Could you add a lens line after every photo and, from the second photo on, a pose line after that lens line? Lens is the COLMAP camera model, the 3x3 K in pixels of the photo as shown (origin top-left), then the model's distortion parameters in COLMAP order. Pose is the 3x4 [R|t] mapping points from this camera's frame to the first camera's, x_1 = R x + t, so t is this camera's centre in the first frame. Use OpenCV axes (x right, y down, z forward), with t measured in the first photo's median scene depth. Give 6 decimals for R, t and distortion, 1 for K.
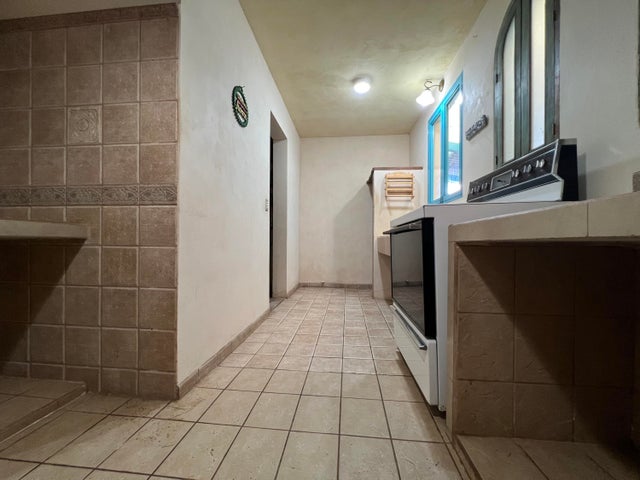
lens RADIAL K [[257.8, 0, 320.0], [0, 257.8, 240.0], [0, 0, 1]] dist [0.001199, 0.000561]
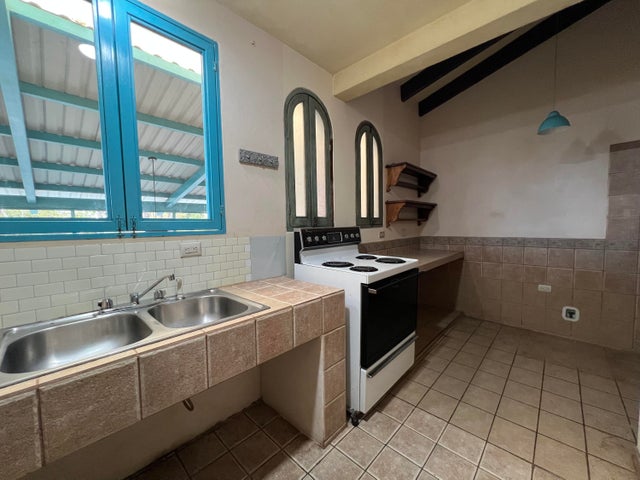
lens RADIAL K [[257.8, 0, 320.0], [0, 257.8, 240.0], [0, 0, 1]] dist [0.001199, 0.000561]
pose [[-0.797585, -0.025594, 0.602663, -0.122364], [0.011107, 0.998307, 0.057096, -0.315978], [-0.603104, 0.052232, -0.795950, 2.322401]]
